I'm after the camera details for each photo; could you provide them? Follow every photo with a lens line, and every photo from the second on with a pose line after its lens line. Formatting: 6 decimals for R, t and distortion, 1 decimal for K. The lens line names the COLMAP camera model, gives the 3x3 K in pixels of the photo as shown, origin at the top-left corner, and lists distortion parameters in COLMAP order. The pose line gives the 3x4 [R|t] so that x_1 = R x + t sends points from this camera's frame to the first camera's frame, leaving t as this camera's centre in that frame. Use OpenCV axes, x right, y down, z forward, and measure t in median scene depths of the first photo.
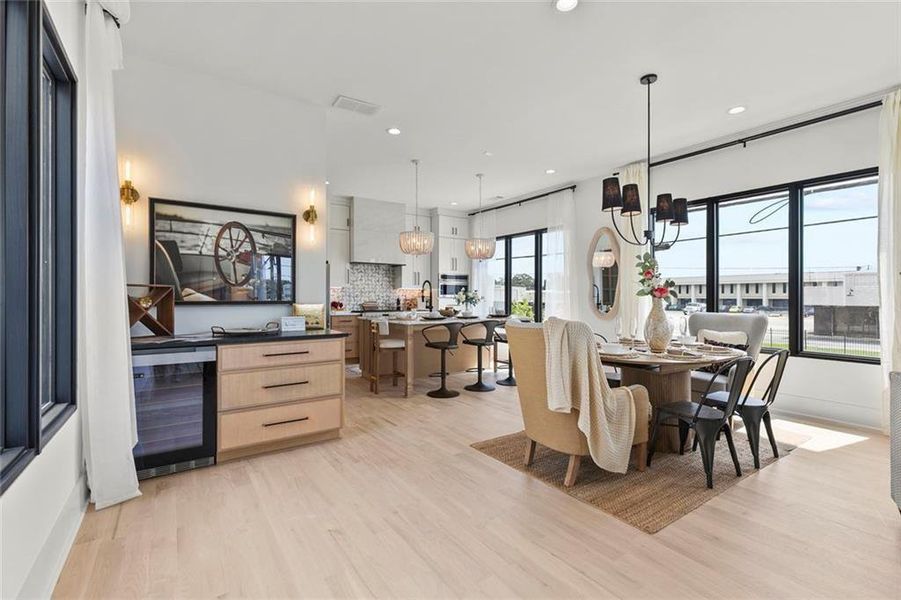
lens RADIAL K [[408.7, 0, 448.3], [0, 408.7, 289.7], [0, 0, 1]] dist [0.022116, -0.000001]
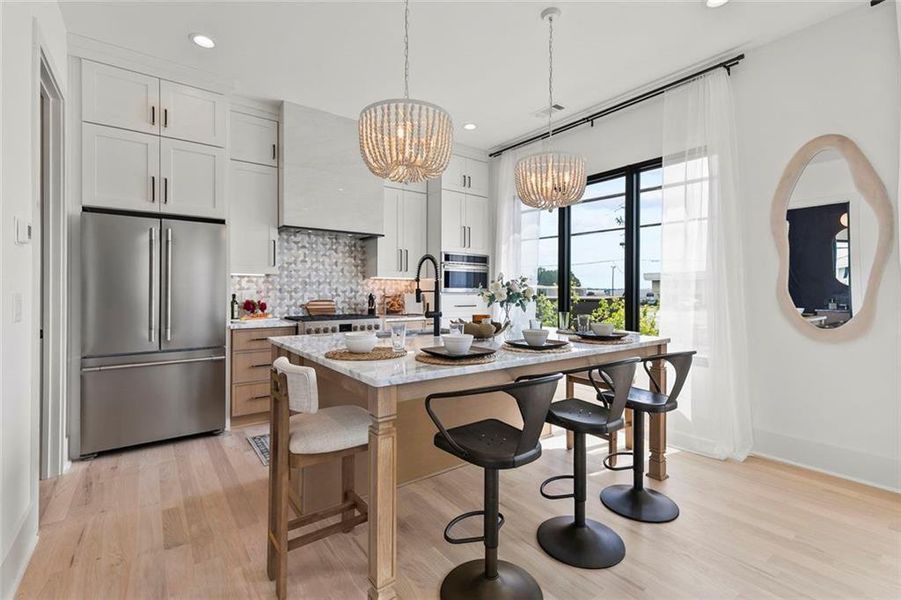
lens RADIAL K [[408.7, 0, 448.3], [0, 408.7, 289.7], [0, 0, 1]] dist [0.022116, -0.000001]
pose [[0.999368, -0.000666, 0.035552, -0.035982], [0.000201, 0.999914, 0.013100, 0.007546], [-0.035558, -0.013085, 0.999282, 0.433790]]
